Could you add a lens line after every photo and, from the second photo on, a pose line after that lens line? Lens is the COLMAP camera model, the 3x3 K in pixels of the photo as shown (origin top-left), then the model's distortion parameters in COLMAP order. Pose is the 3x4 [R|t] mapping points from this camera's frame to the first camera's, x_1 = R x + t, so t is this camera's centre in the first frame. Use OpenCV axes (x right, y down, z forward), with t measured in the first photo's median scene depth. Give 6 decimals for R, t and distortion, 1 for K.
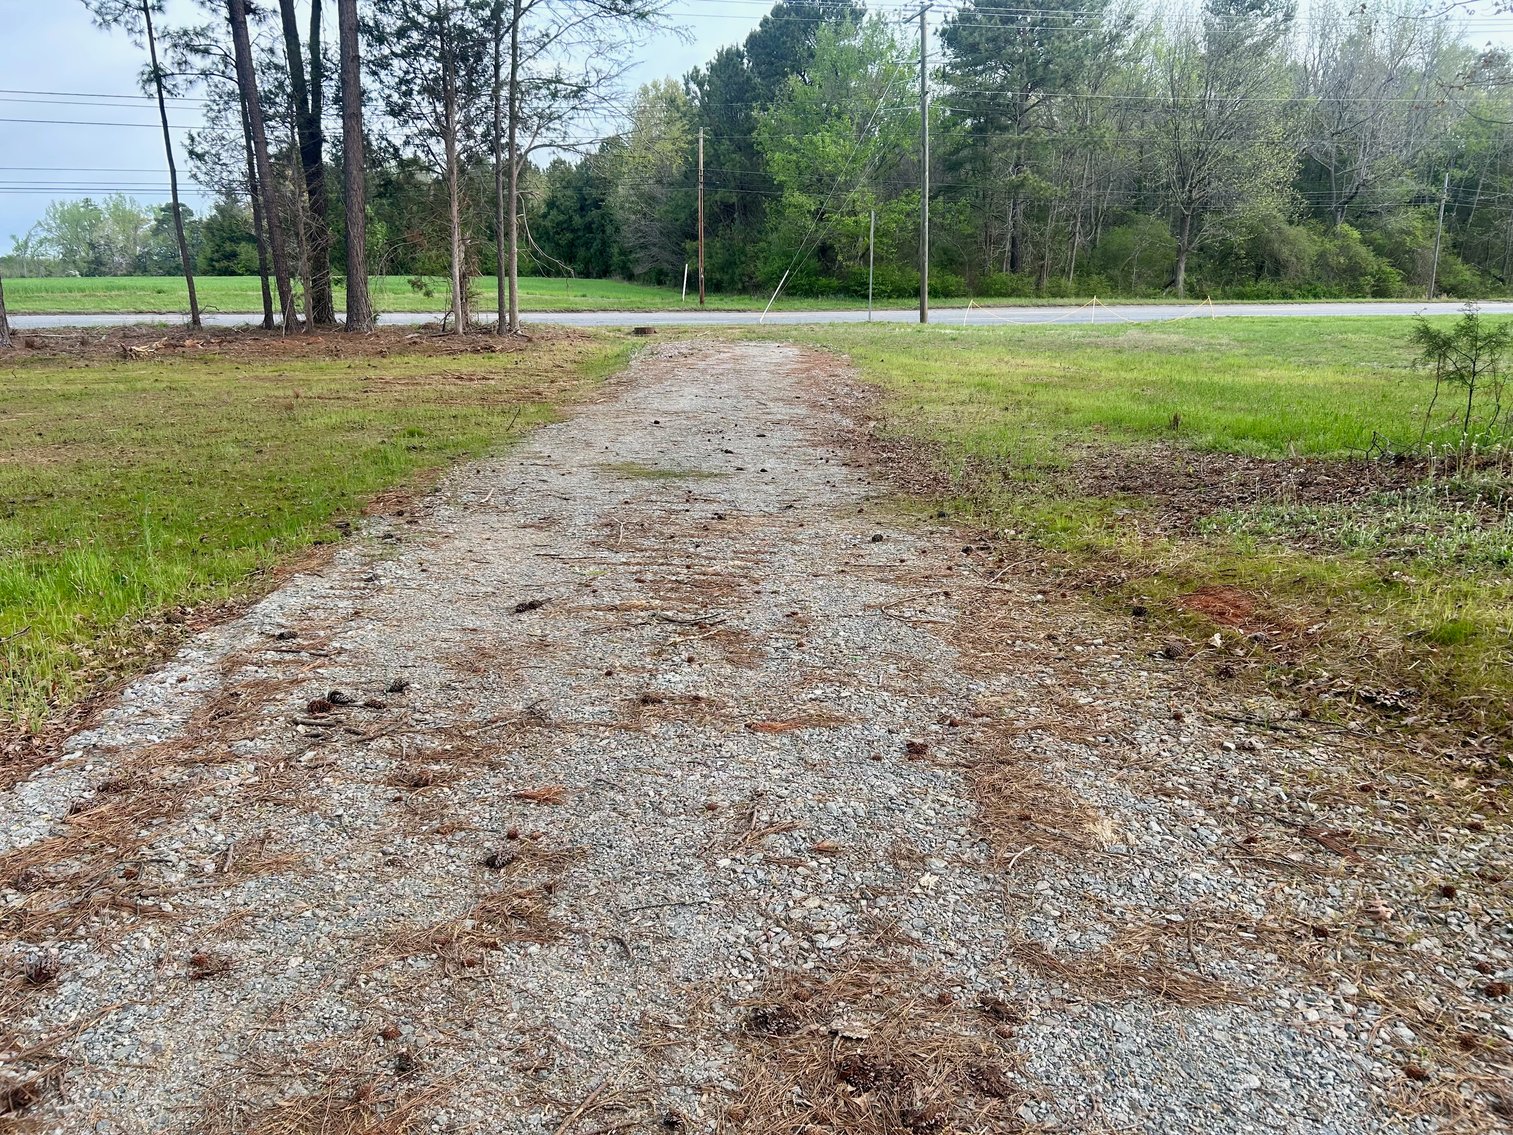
lens RADIAL K [[1149.2, 0, 756.5], [0, 1149.2, 567.5], [0, 0, 1]] dist [0.045175, -0.002709]
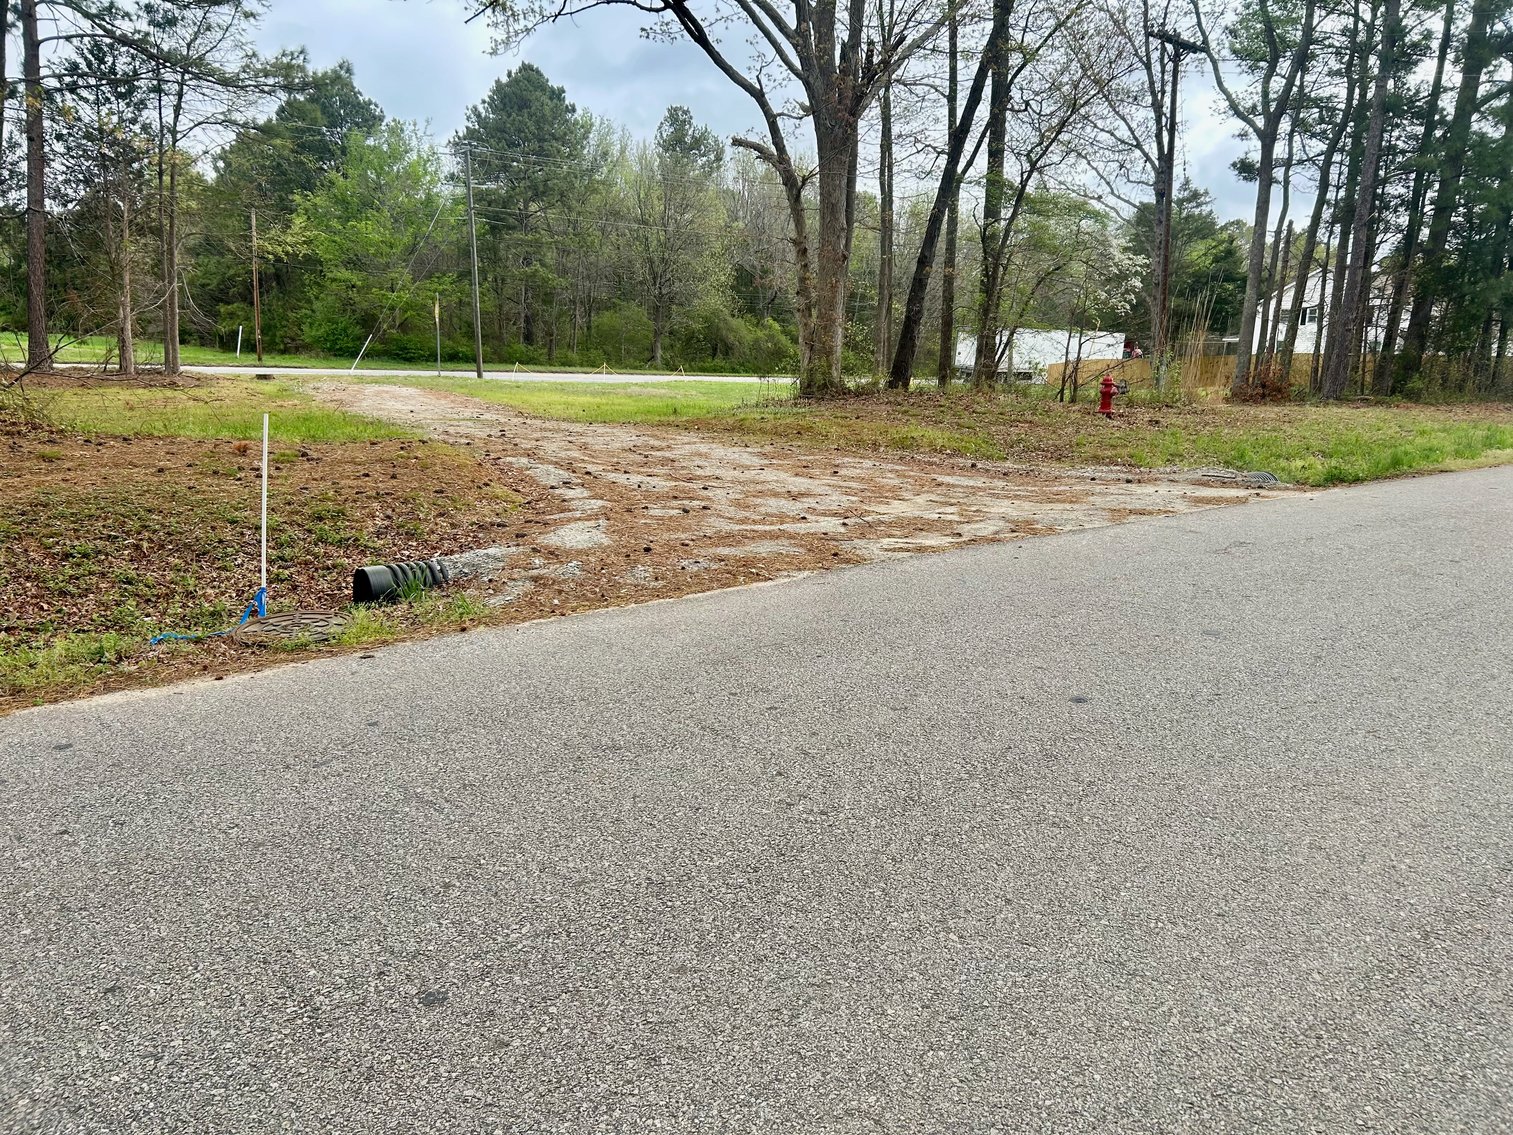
lens RADIAL K [[1304.9, 0, 756.5], [0, 1304.9, 567.5], [0, 0, 1]] dist [0.138105, -0.002316]
pose [[0.911861, -0.041756, 0.408370, -0.135063], [0.075820, 0.994829, -0.067578, 0.089597], [-0.403437, 0.092584, 0.910311, -0.335694]]
